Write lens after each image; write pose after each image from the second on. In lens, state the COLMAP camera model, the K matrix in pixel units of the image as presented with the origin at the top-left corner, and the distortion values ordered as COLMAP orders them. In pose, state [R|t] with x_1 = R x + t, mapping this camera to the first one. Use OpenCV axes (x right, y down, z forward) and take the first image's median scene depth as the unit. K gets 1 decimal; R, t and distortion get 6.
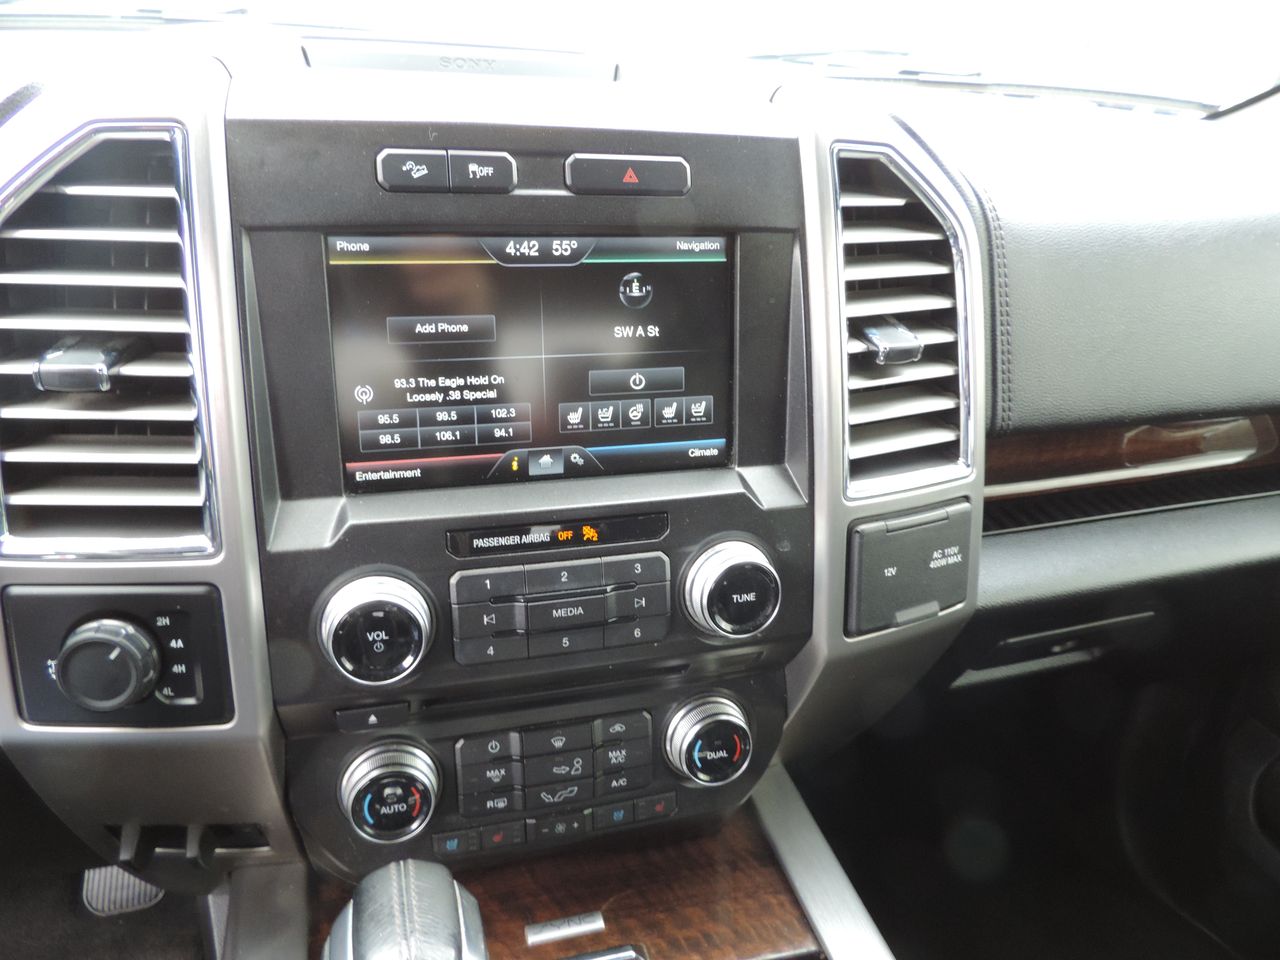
lens RADIAL K [[910.4, 0, 640.0], [0, 910.4, 480.0], [0, 0, 1]] dist [-0.025448, 0.001052]
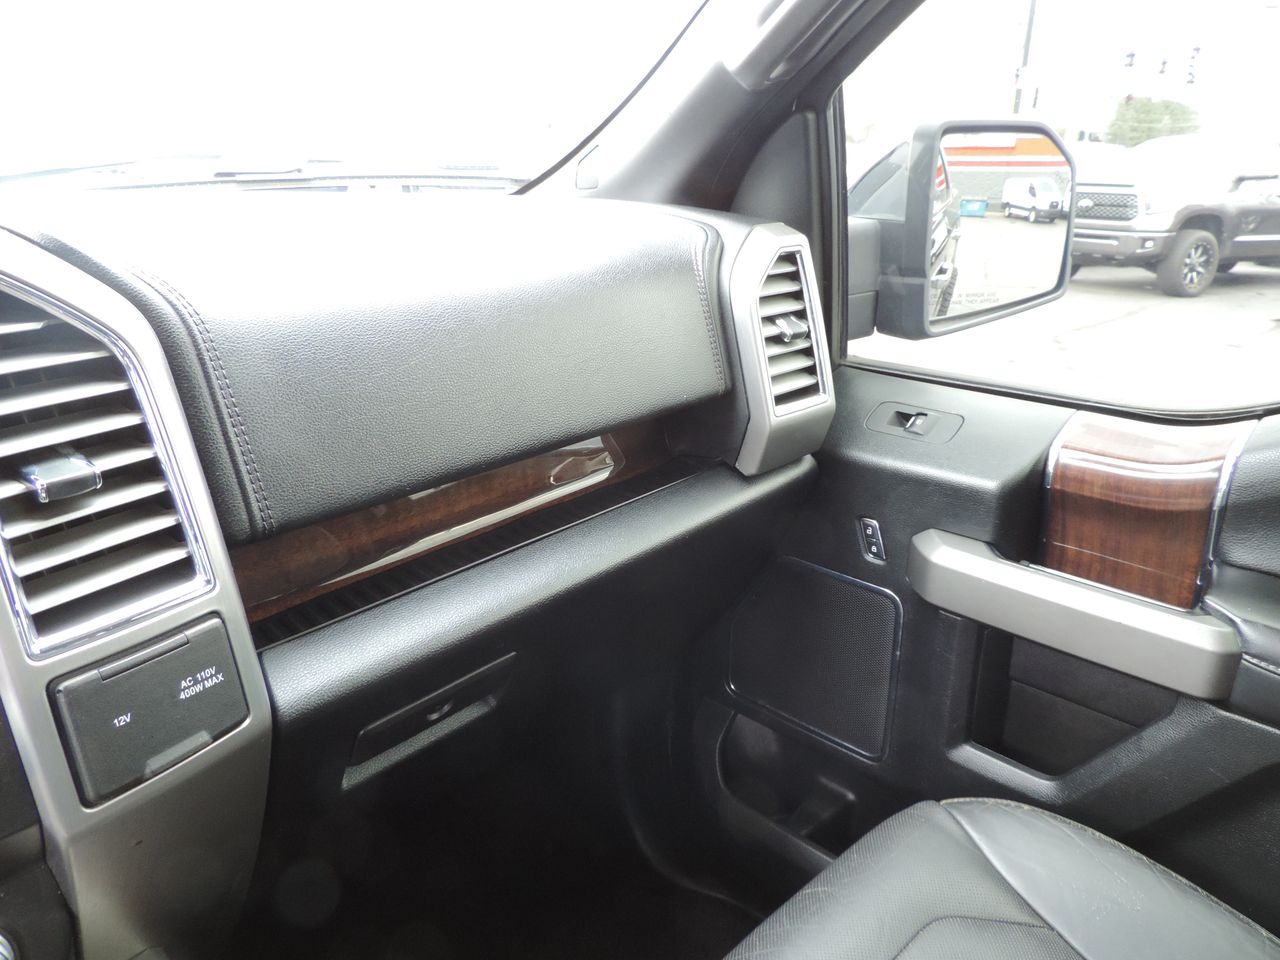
lens RADIAL K [[903.6, 0, 640.0], [0, 903.6, 480.0], [0, 0, 1]] dist [-0.015653, -0.002936]
pose [[0.876205, -0.216150, 0.430749, 0.423329], [0.251789, 0.967413, -0.026725, 0.024808], [-0.410935, 0.131875, 0.902076, -0.054749]]
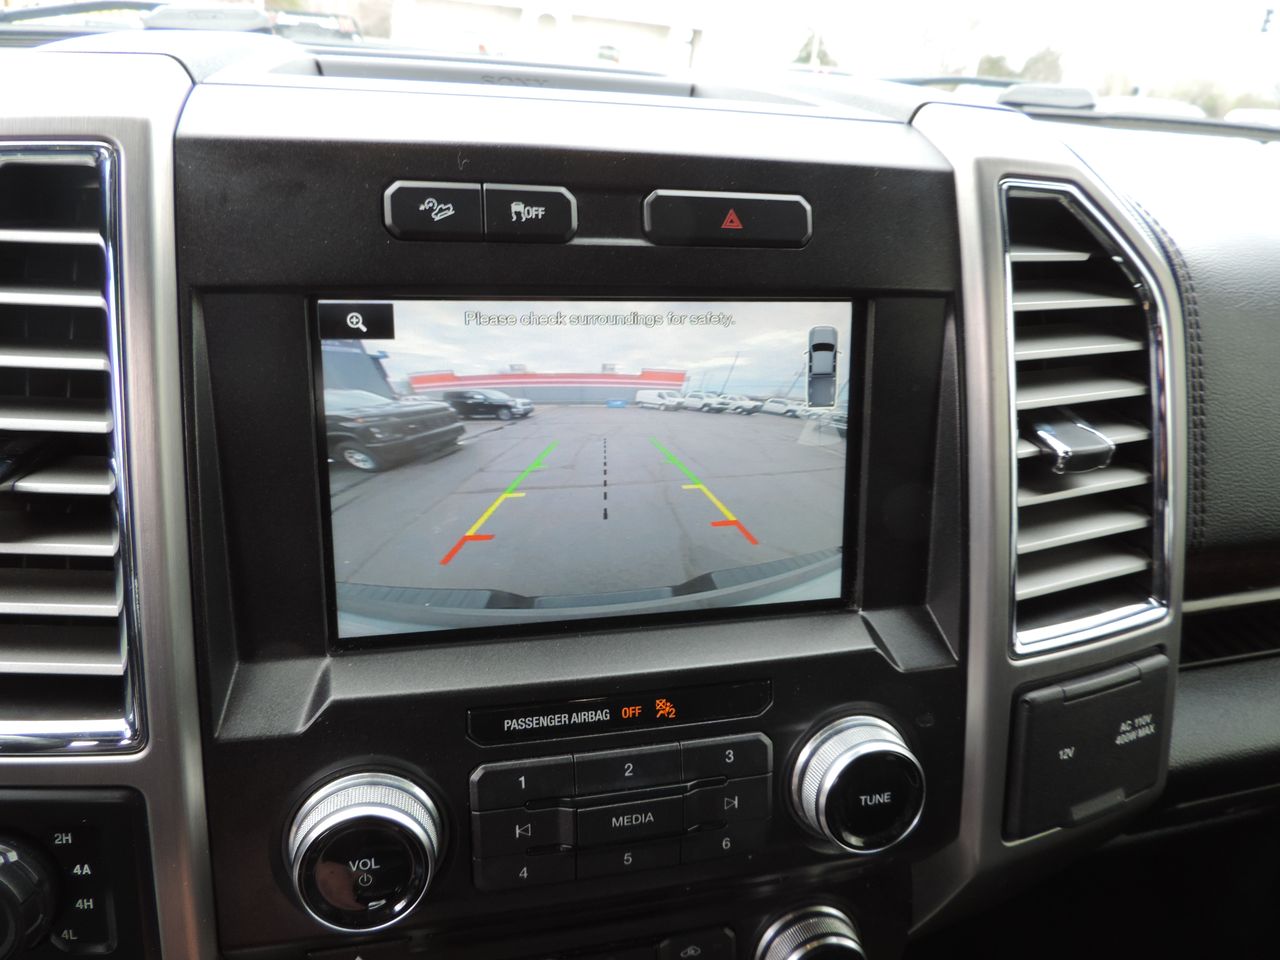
lens RADIAL K [[903.6, 0, 640.0], [0, 903.6, 480.0], [0, 0, 1]] dist [-0.015653, -0.002936]
pose [[0.998697, 0.019260, -0.047265, -0.042643], [-0.021282, 0.998863, -0.042657, -0.088071], [0.046390, 0.043608, 0.997971, 0.264796]]
